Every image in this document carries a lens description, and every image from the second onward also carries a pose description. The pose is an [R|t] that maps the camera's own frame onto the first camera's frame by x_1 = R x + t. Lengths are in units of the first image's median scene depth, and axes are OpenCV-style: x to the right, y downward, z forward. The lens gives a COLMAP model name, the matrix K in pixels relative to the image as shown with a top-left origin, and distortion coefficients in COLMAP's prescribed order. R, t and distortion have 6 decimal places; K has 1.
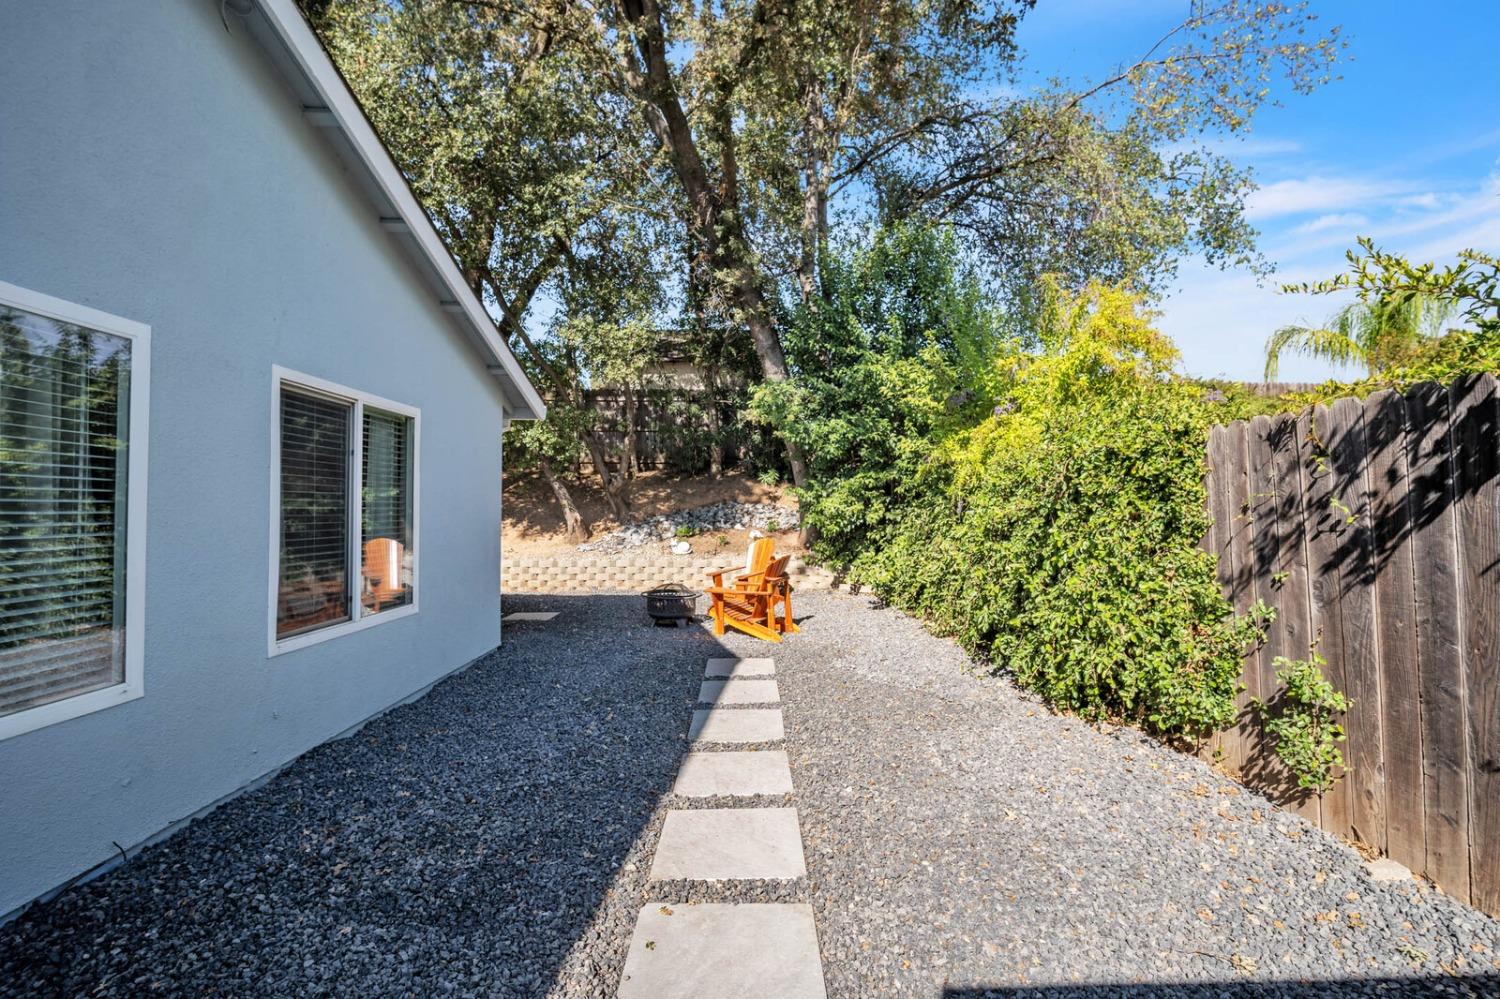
lens RADIAL K [[656.3, 0, 750.8], [0, 656.3, 497.5], [0, 0, 1]] dist [-0.016719, 0.005090]
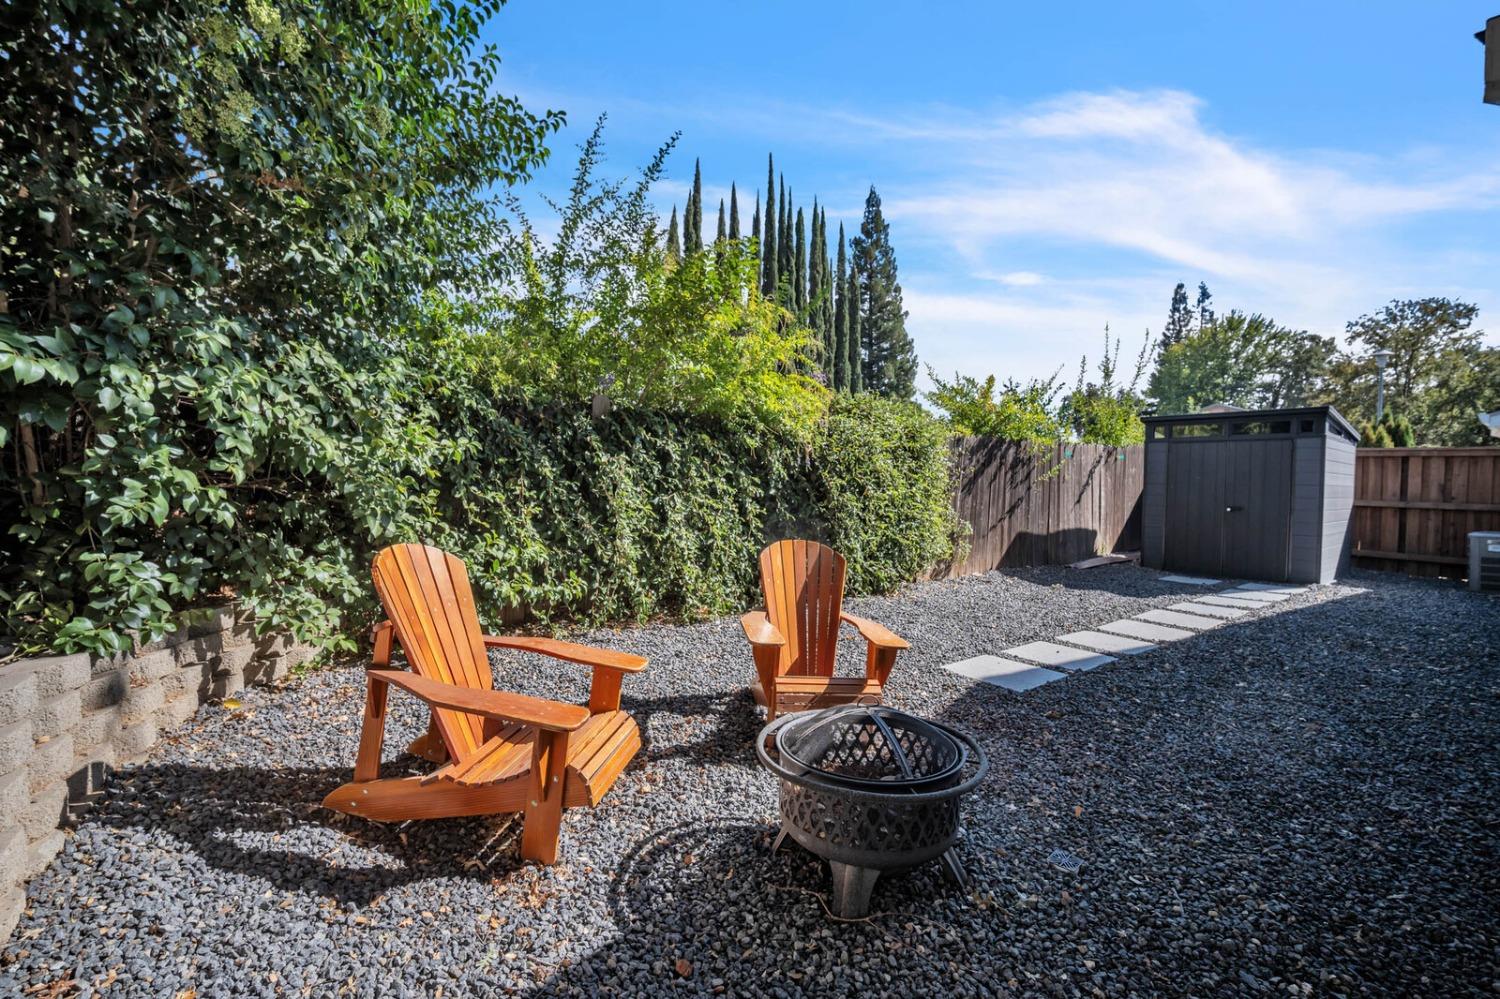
lens RADIAL K [[656.3, 0, 750.8], [0, 656.3, 497.5], [0, 0, 1]] dist [-0.016719, 0.005090]
pose [[-0.614790, -0.038264, 0.787762, -0.944300], [-0.034870, 0.999164, 0.021320, 0.118796], [-0.787920, -0.014362, -0.615610, 3.823578]]
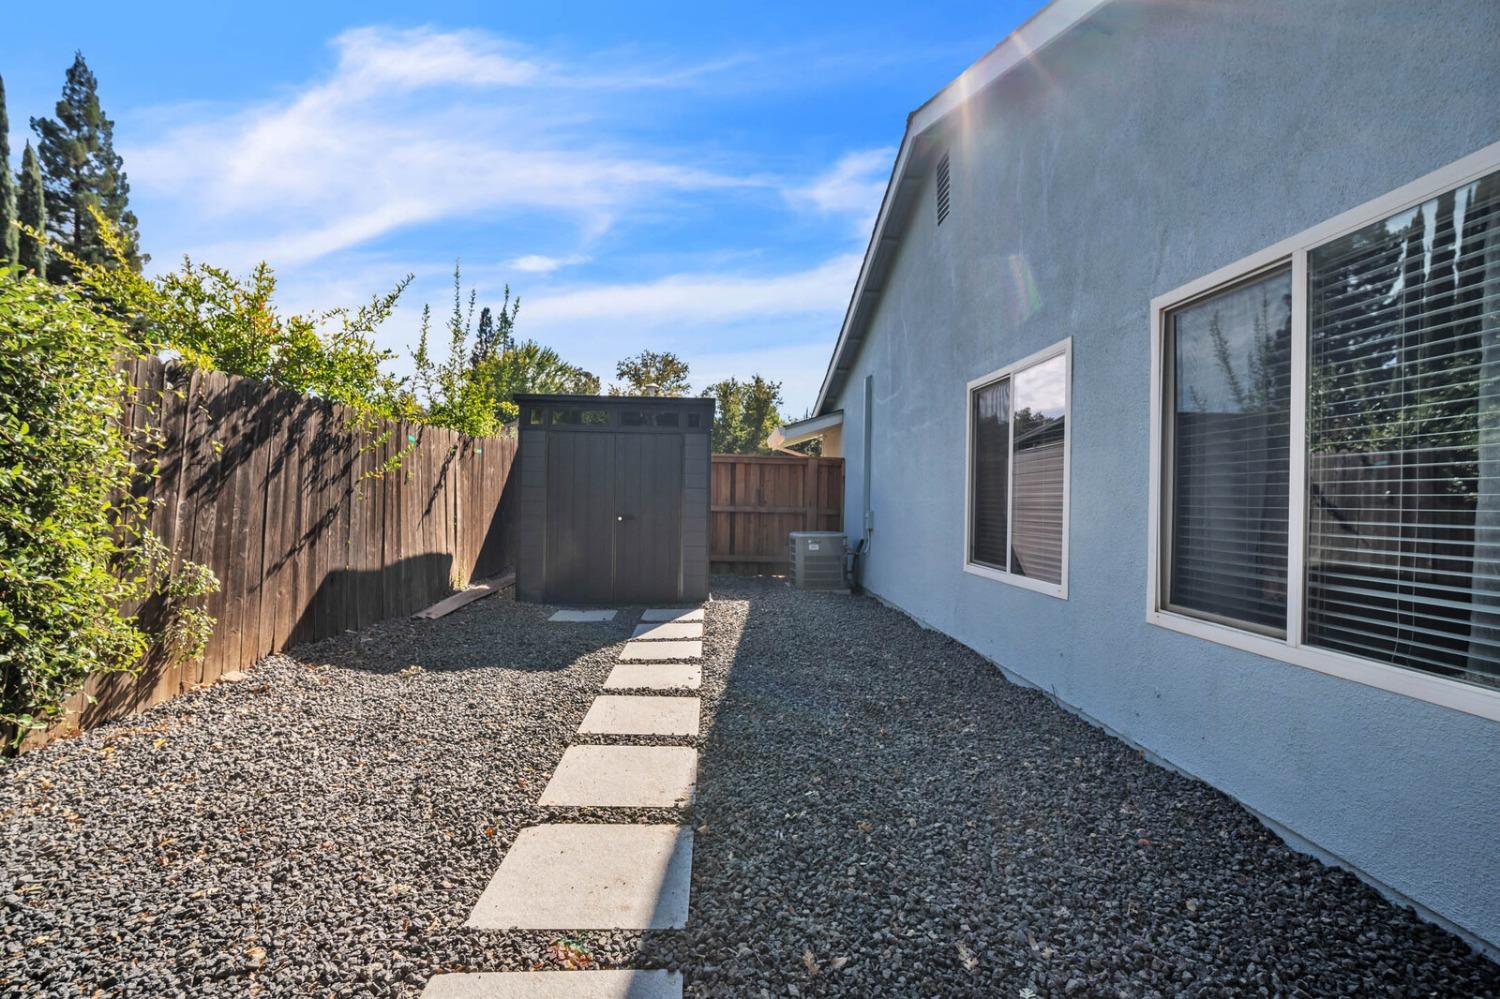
lens RADIAL K [[656.3, 0, 750.8], [0, 656.3, 497.5], [0, 0, 1]] dist [-0.016719, 0.005090]
pose [[-0.997779, -0.020730, -0.063304, -0.162805], [-0.019210, 0.999515, -0.024527, 0.136536], [0.063782, -0.023256, -0.997693, 2.497844]]
